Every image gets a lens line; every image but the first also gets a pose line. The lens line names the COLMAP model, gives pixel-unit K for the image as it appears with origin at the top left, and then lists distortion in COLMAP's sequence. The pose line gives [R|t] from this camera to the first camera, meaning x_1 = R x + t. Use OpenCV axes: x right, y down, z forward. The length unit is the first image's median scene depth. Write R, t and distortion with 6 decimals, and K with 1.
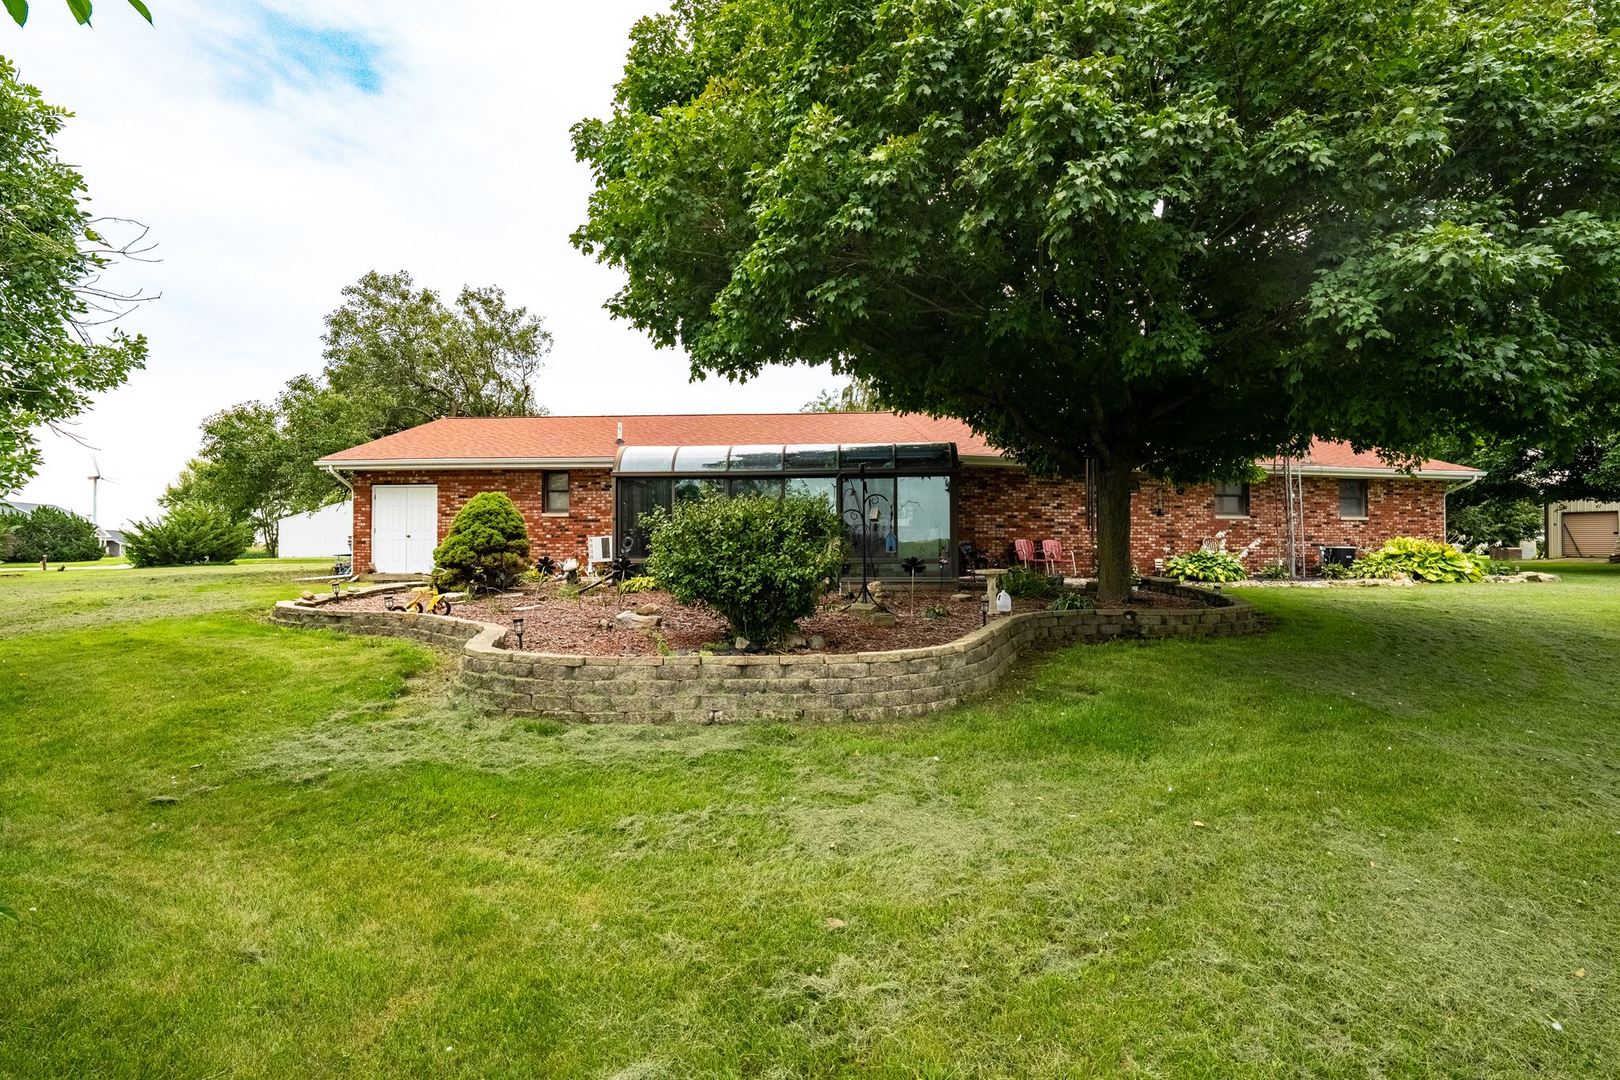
lens RADIAL K [[817.8, 0, 800.3], [0, 817.8, 536.2], [0, 0, 1]] dist [-0.001142, 0.000101]
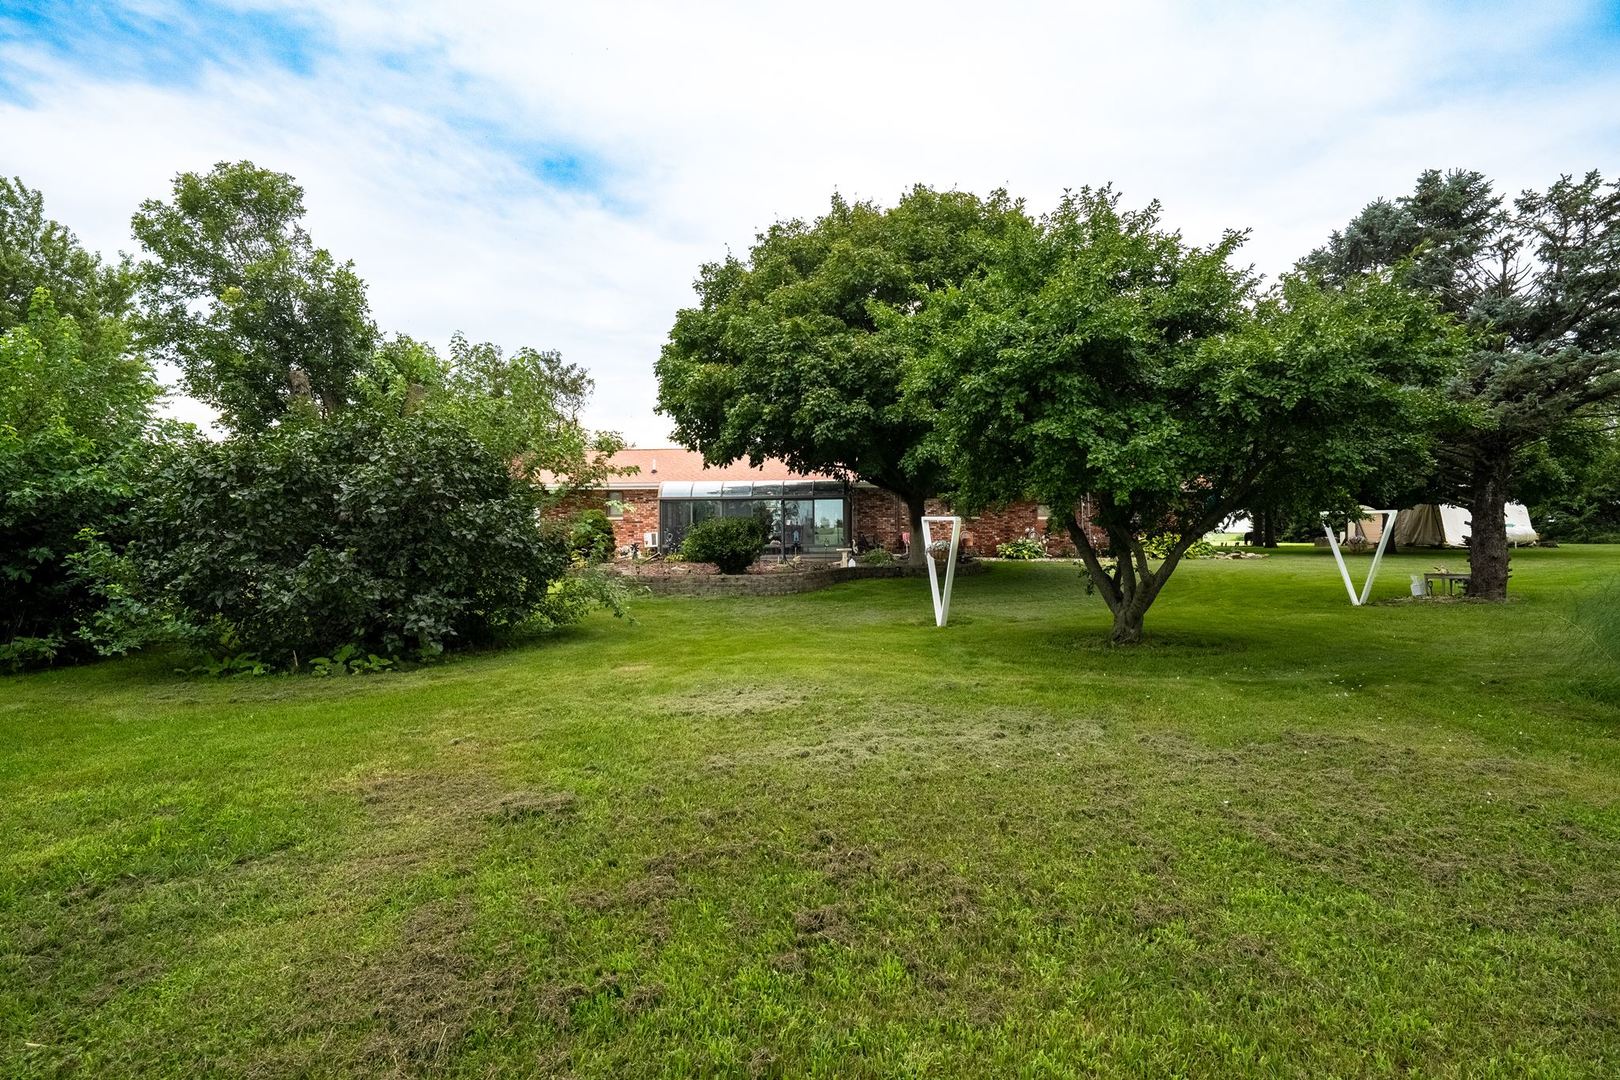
lens RADIAL K [[817.8, 0, 800.3], [0, 817.8, 536.2], [0, 0, 1]] dist [-0.001142, 0.000101]
pose [[0.999990, -0.002957, -0.003304, 0.088773], [0.002992, 0.999937, 0.010788, -0.010390], [0.003272, -0.010798, 0.999936, -0.790534]]
